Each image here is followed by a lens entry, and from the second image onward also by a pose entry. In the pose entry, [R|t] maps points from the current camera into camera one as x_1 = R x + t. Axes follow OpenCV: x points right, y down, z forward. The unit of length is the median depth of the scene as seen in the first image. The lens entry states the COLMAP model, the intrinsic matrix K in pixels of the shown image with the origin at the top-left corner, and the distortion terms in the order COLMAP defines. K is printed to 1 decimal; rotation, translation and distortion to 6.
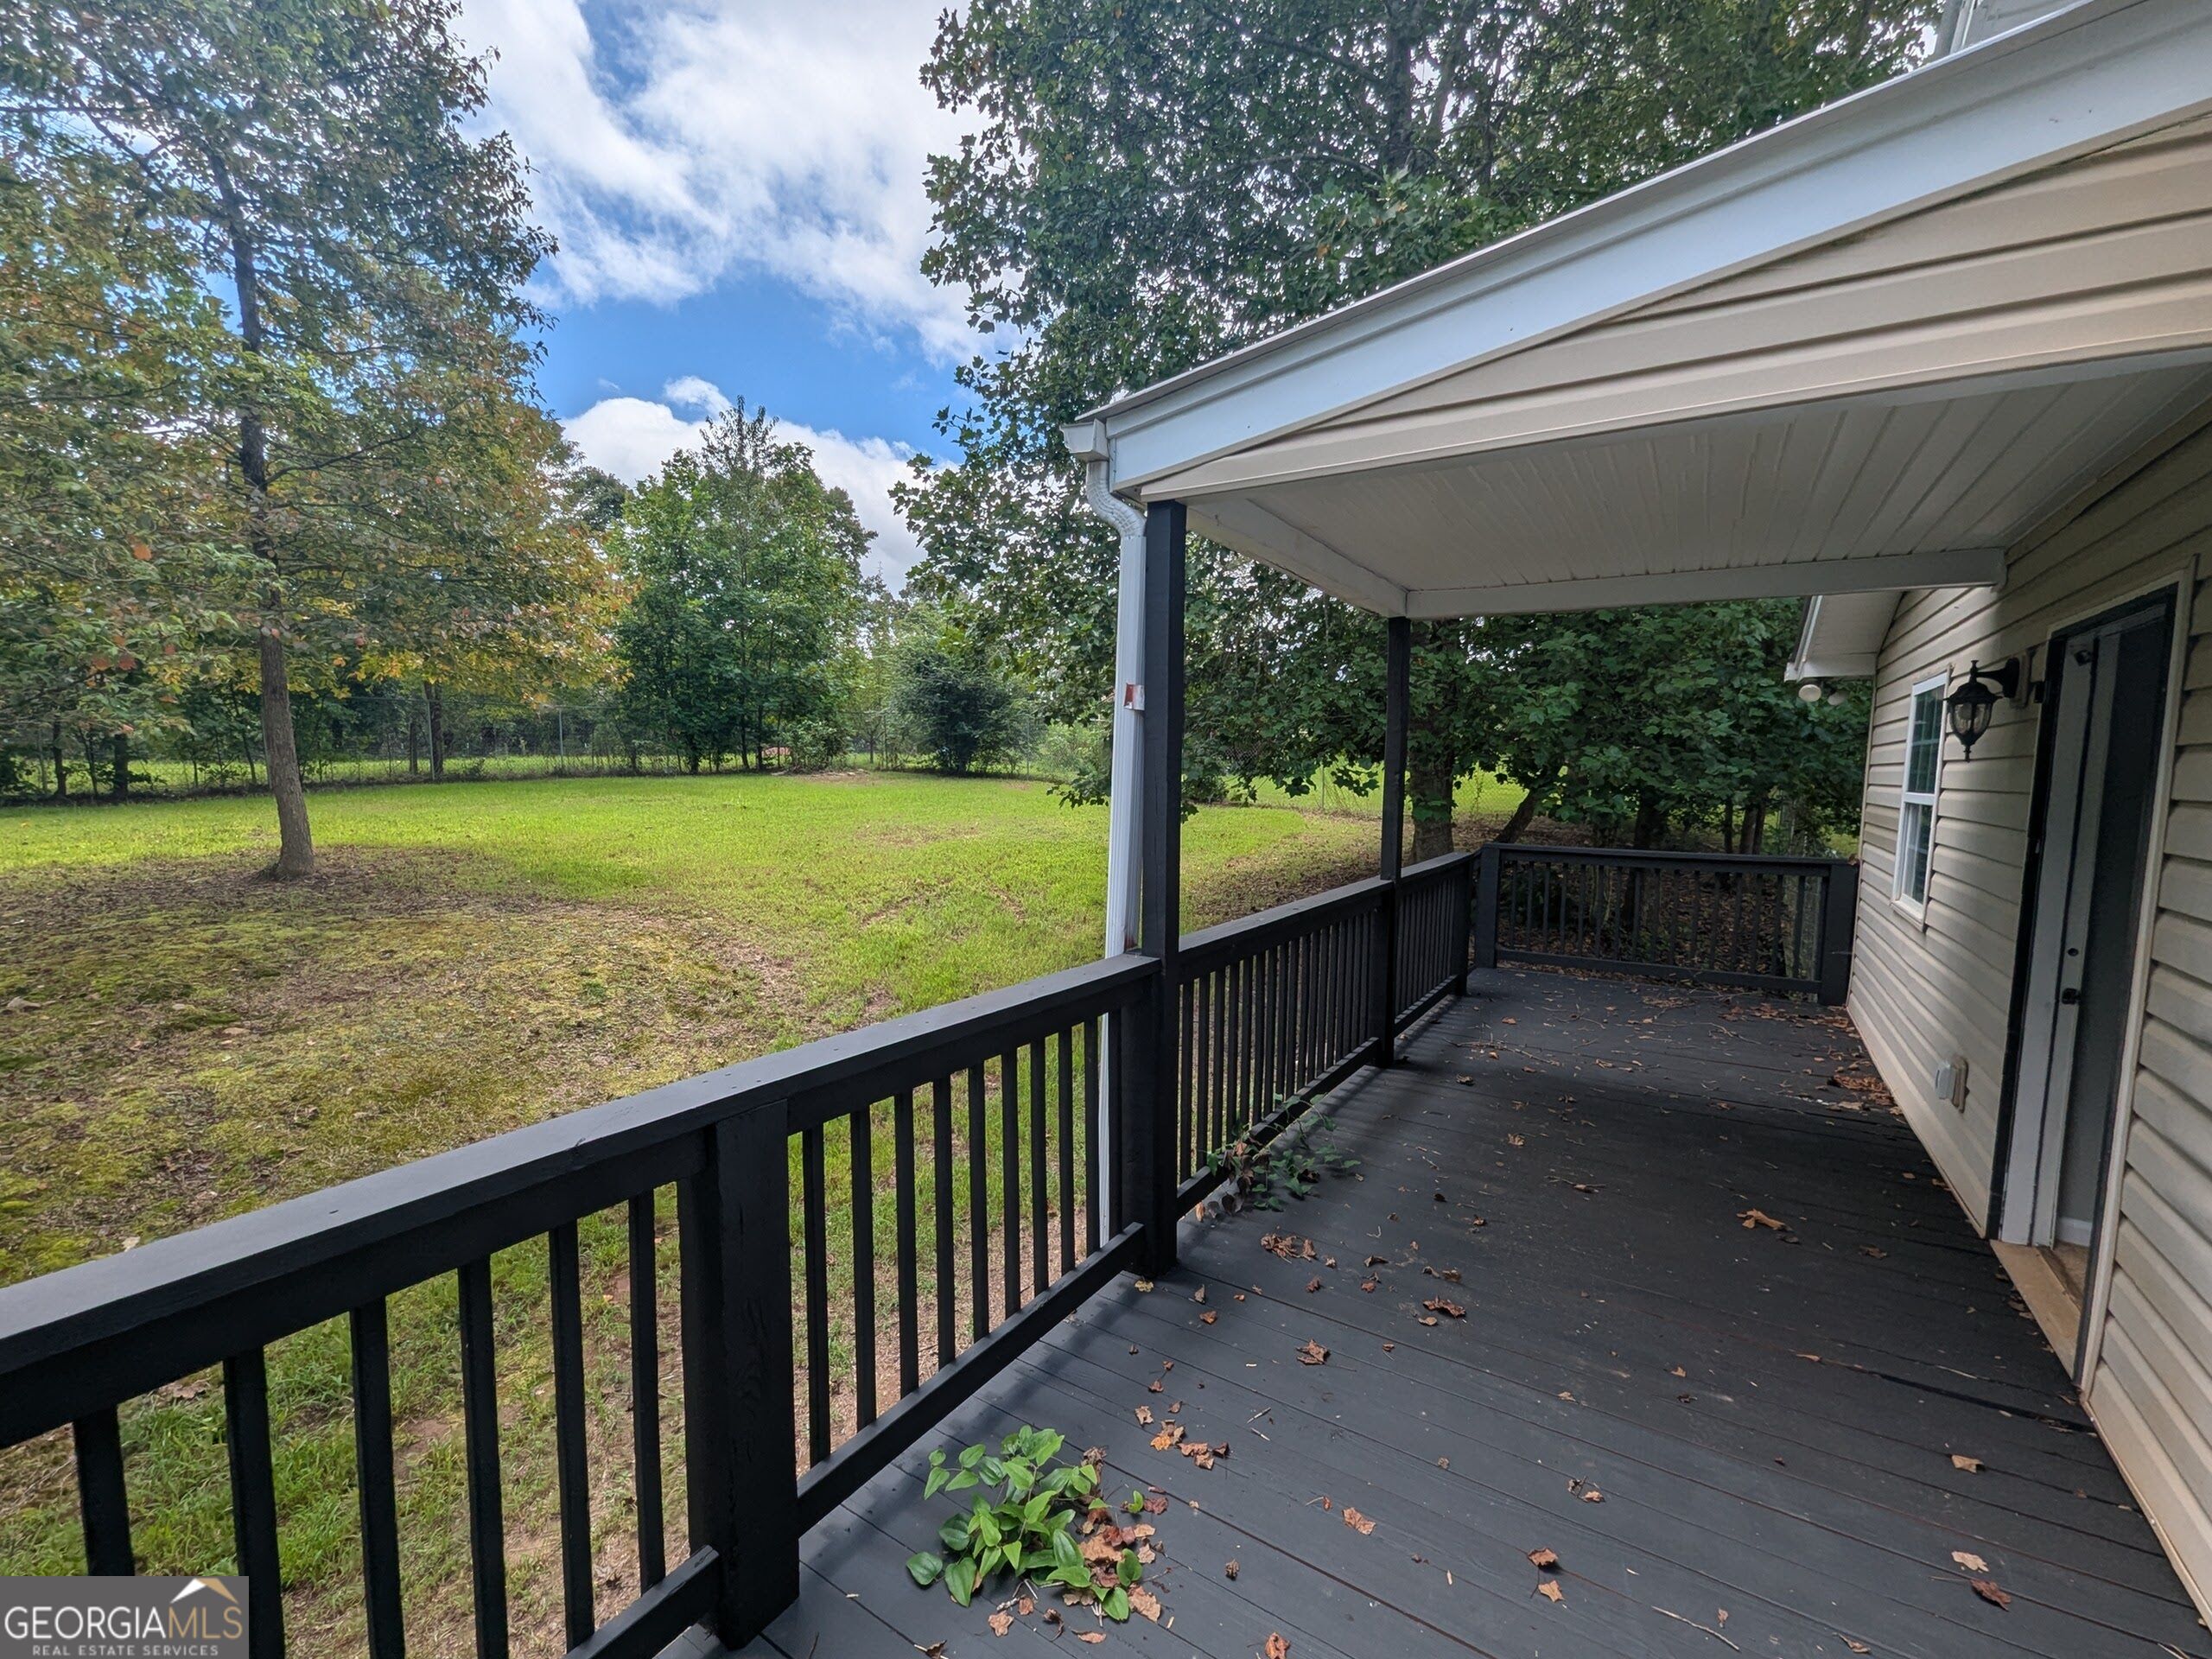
lens RADIAL K [[918.5, 0, 1130.2], [0, 918.5, 843.9], [0, 0, 1]] dist [0.002731, -0.000978]
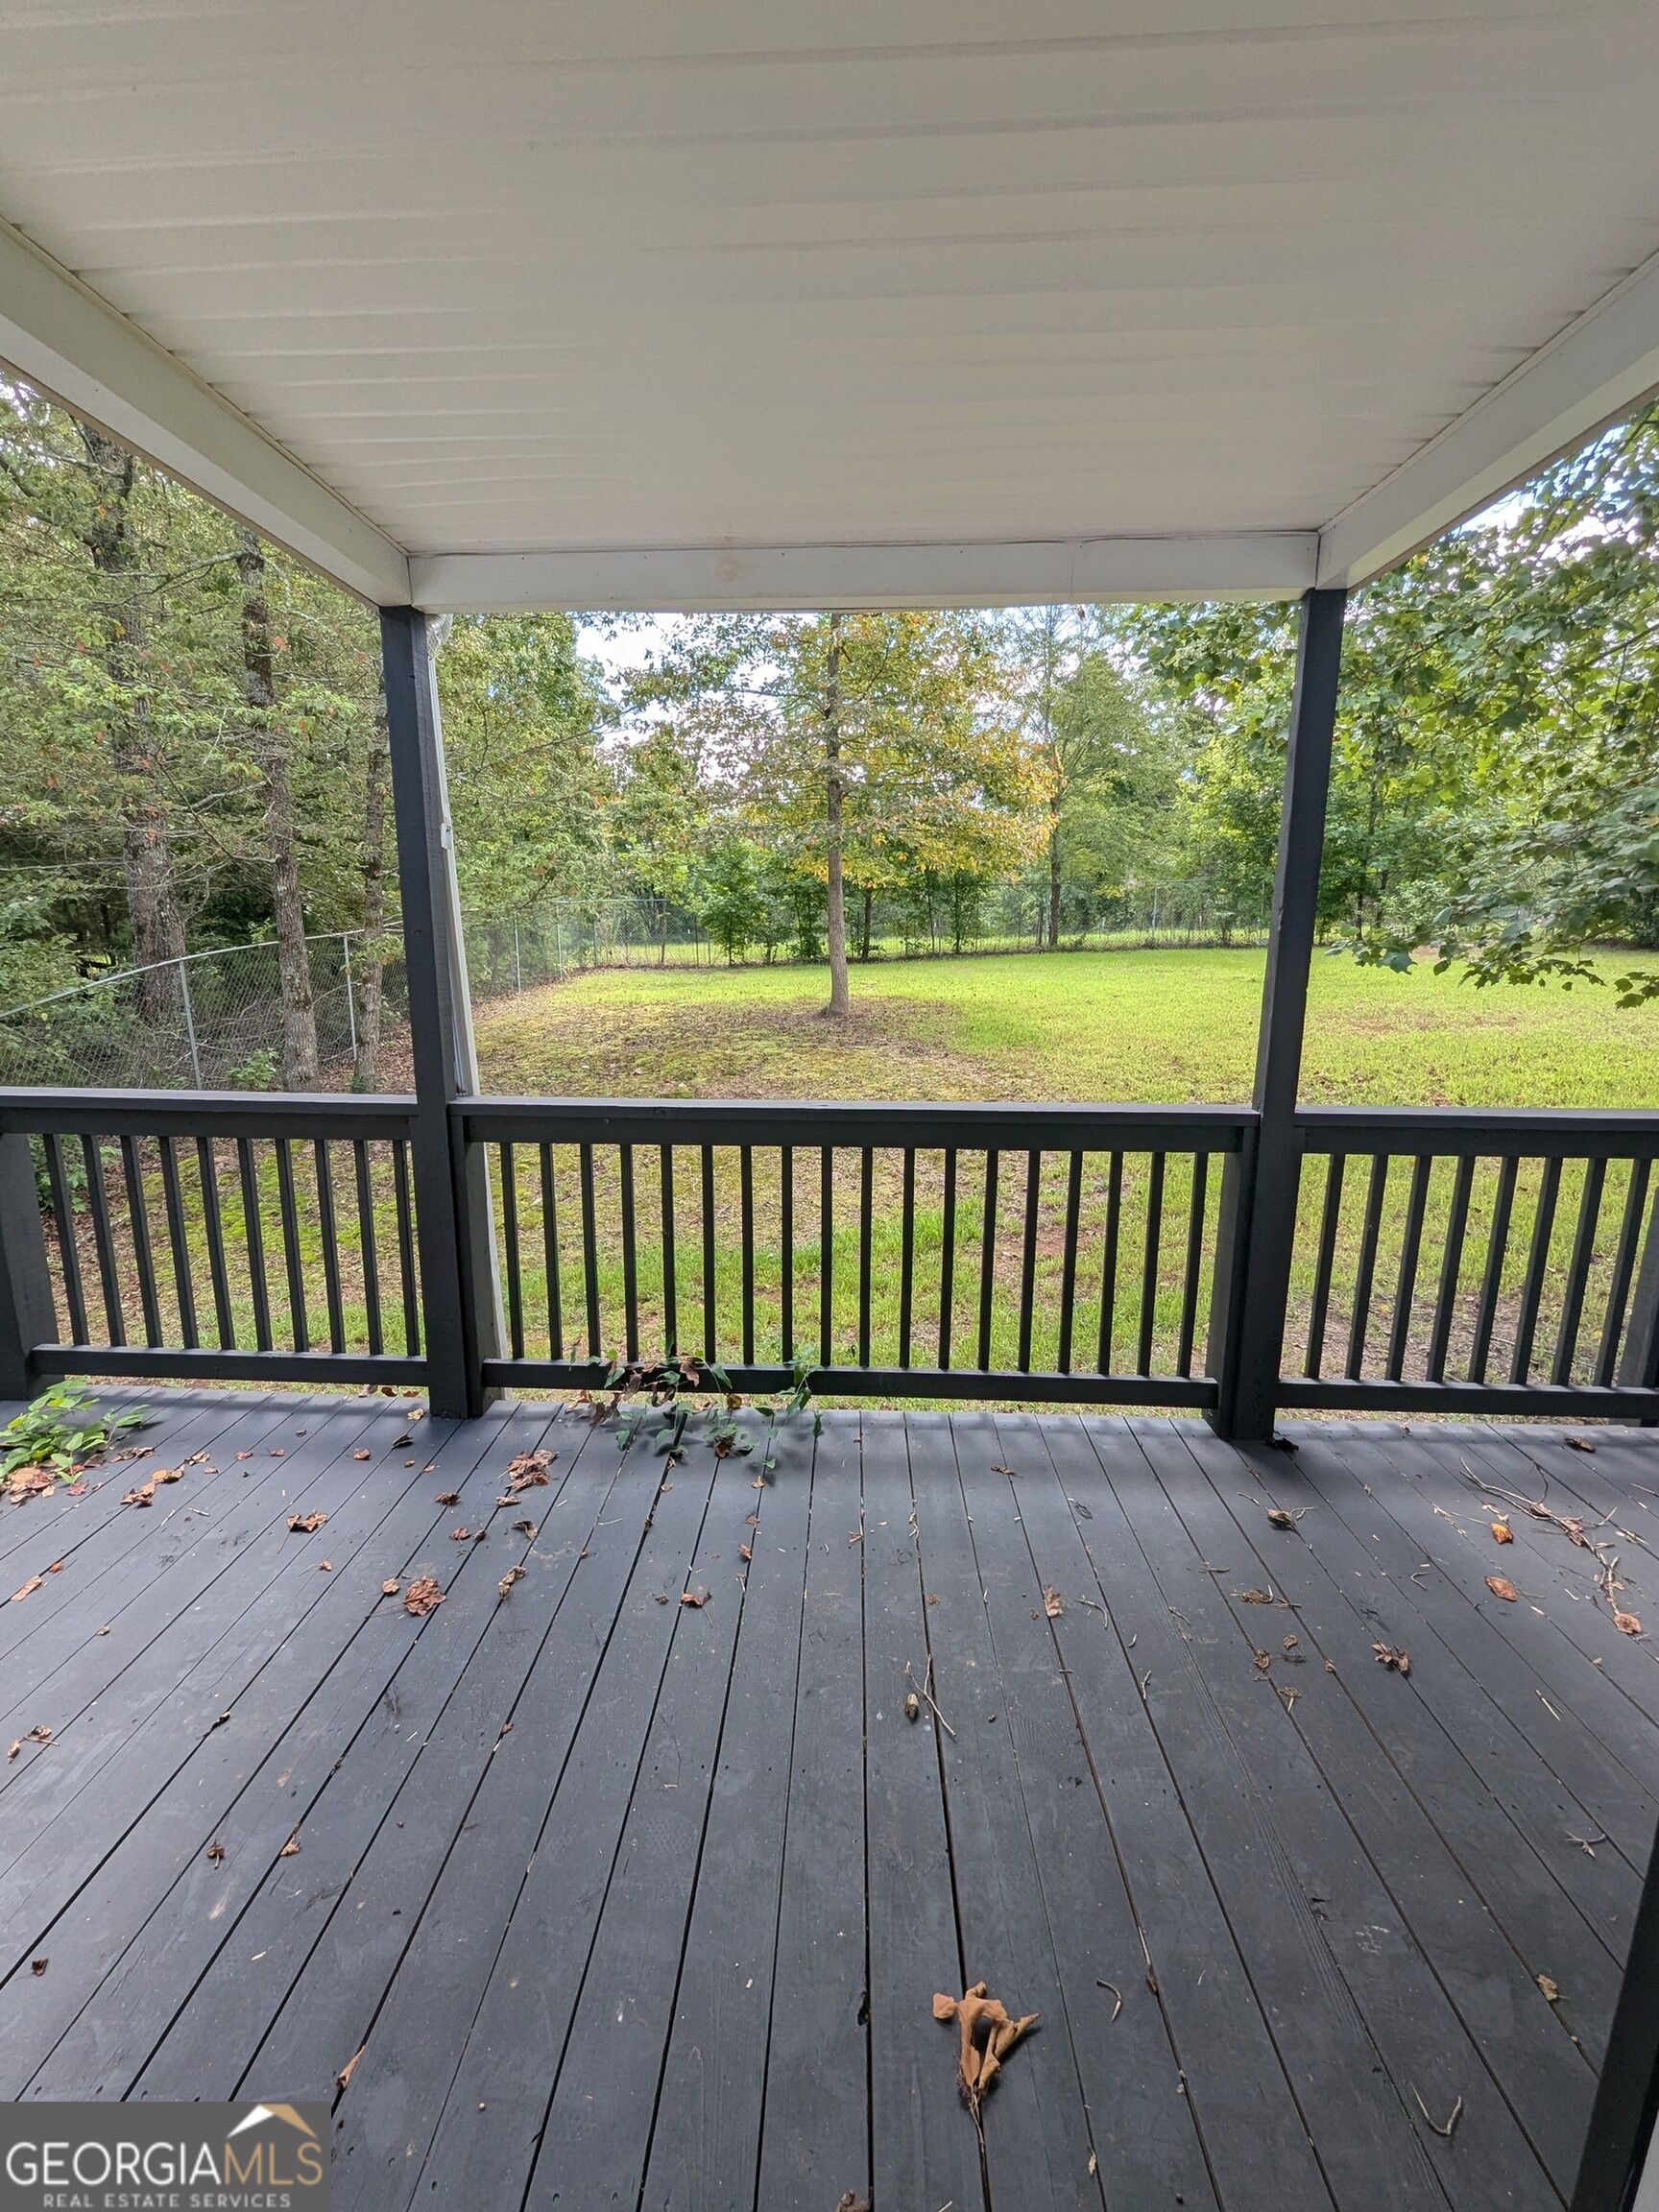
lens RADIAL K [[918.5, 0, 814.2], [0, 918.5, 1108.3], [0, 0, 1]] dist [0.002731, -0.000978]
pose [[0.496957, 0.150500, -0.854624, 0.201063], [-0.070168, 0.988590, 0.133290, -0.005678], [0.864933, -0.006272, 0.501848, 0.159536]]
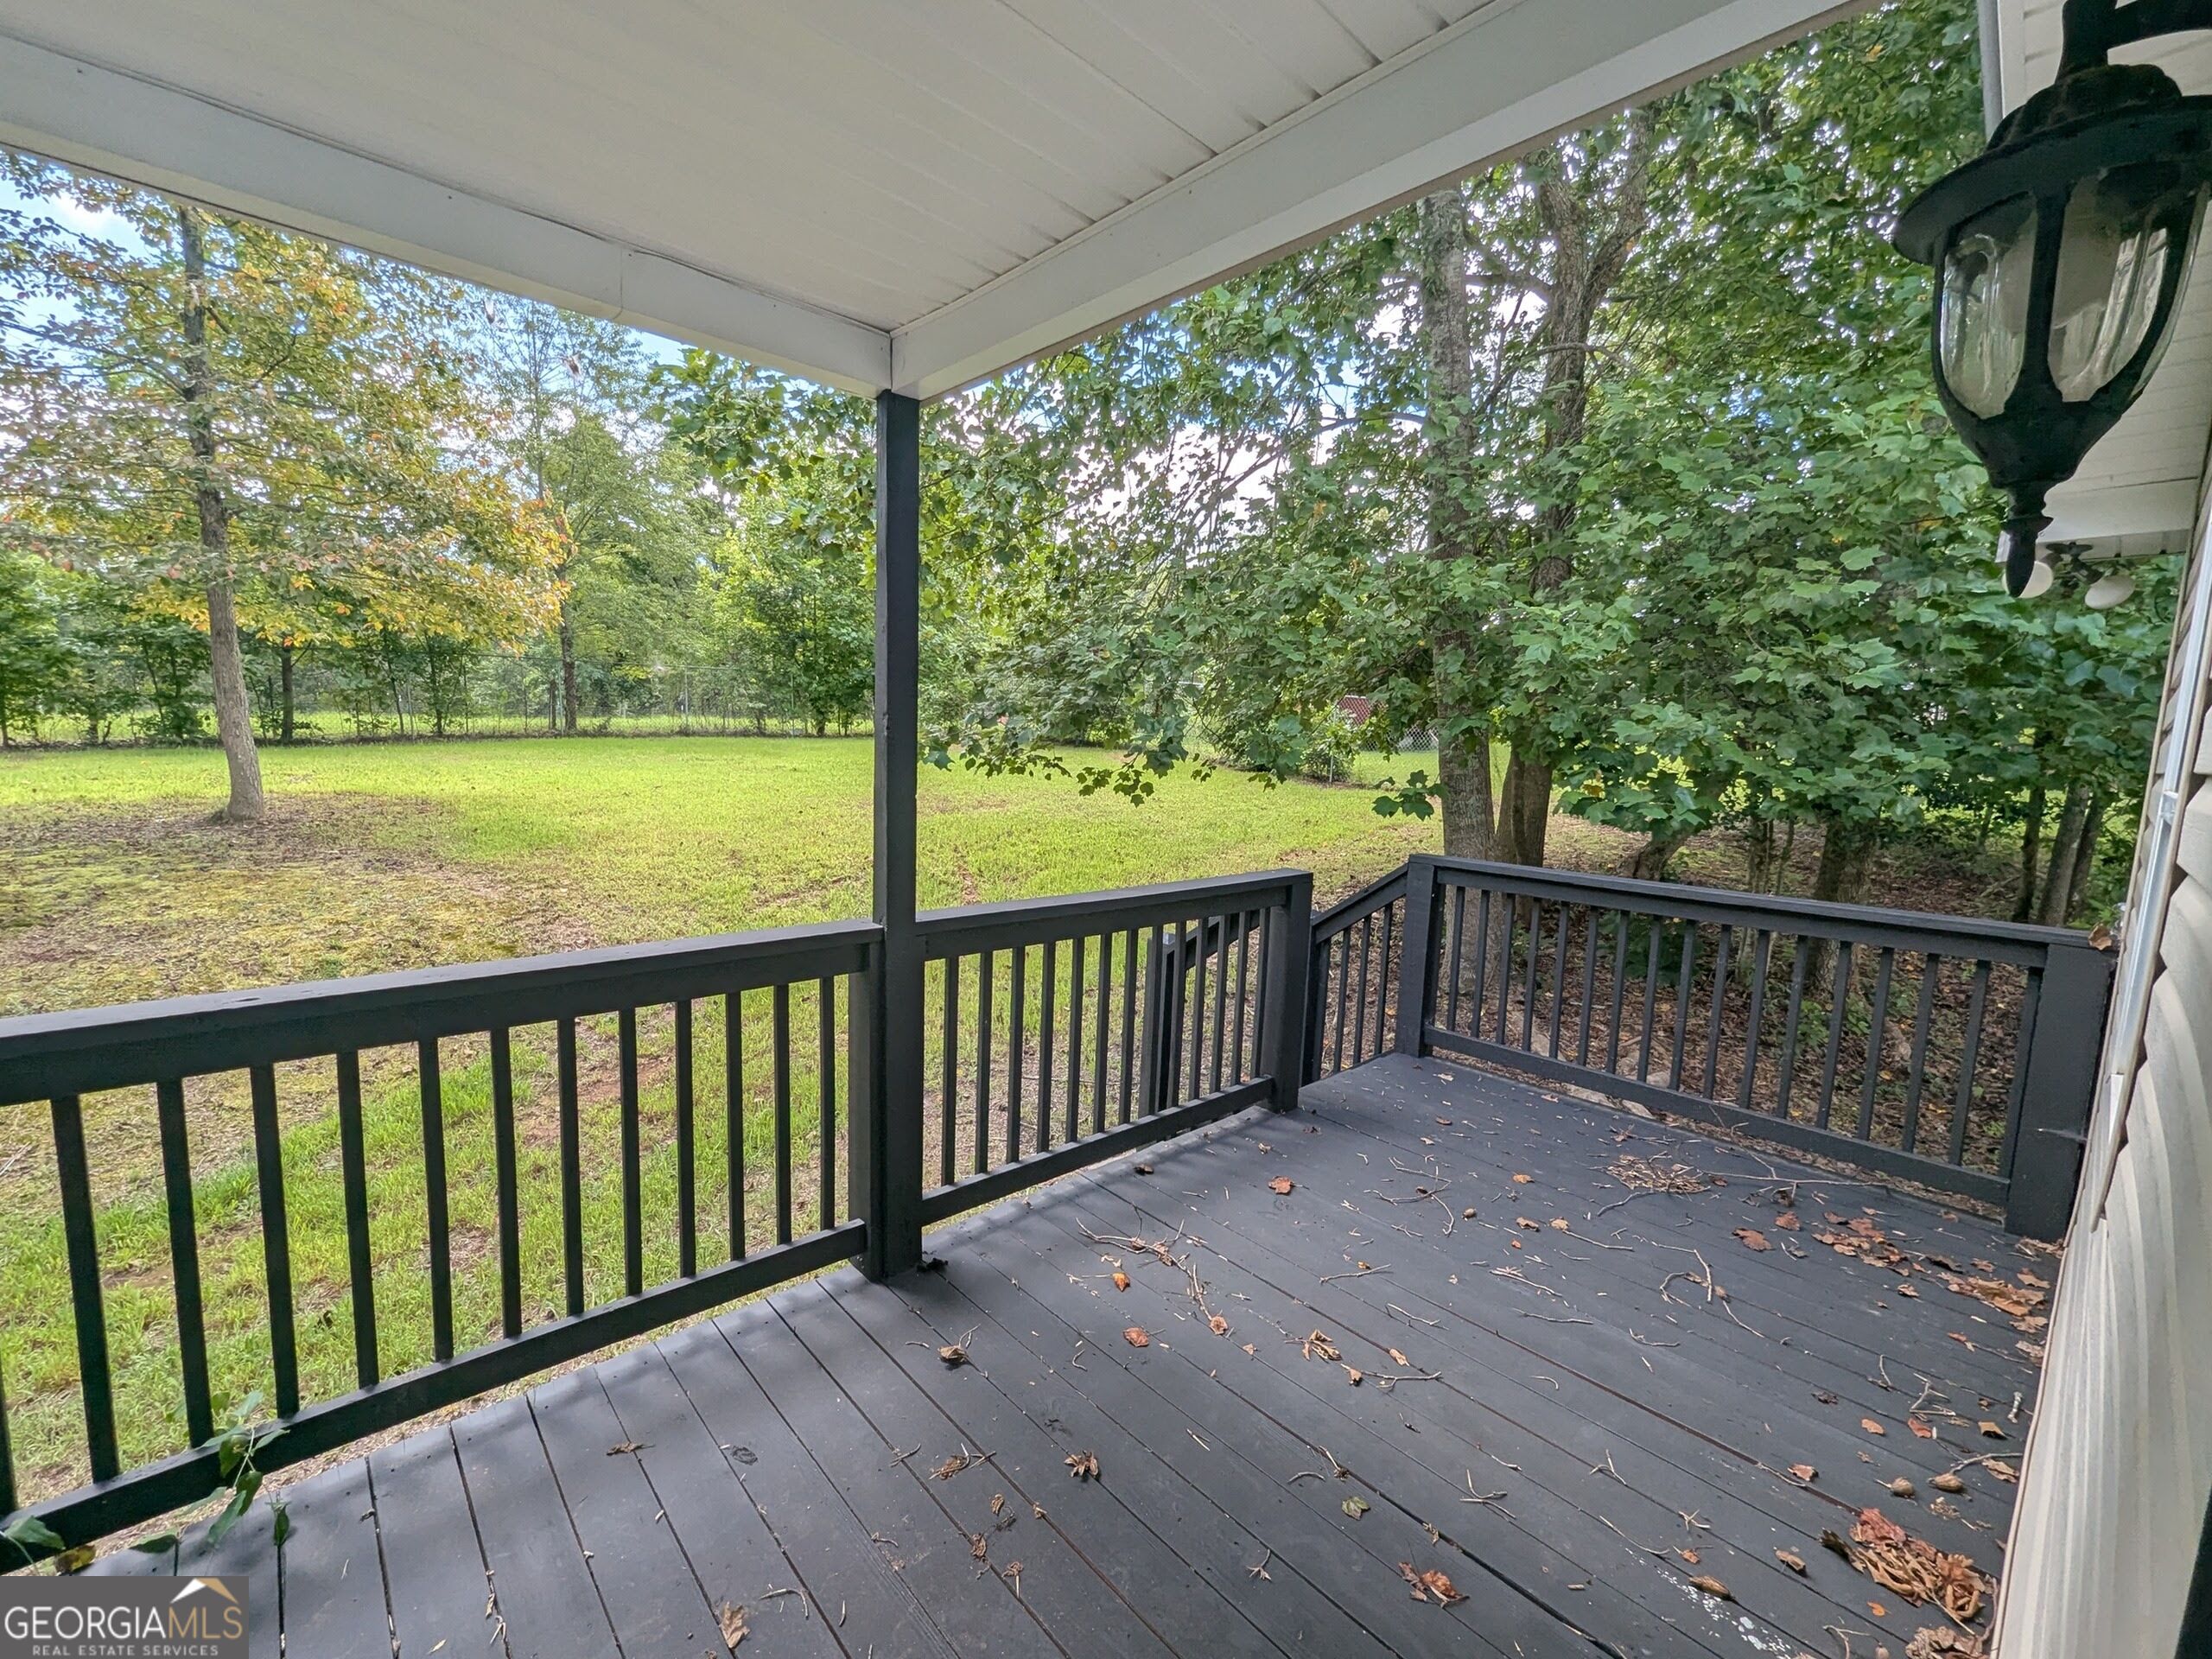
lens RADIAL K [[918.5, 0, 1108.1], [0, 918.5, 844.4], [0, 0, 1]] dist [0.002731, -0.000978]
pose [[0.963819, 0.053130, -0.261208, 0.173297], [-0.046143, 0.998396, 0.032814, -0.009627], [0.262532, -0.019574, 0.964725, 0.173047]]
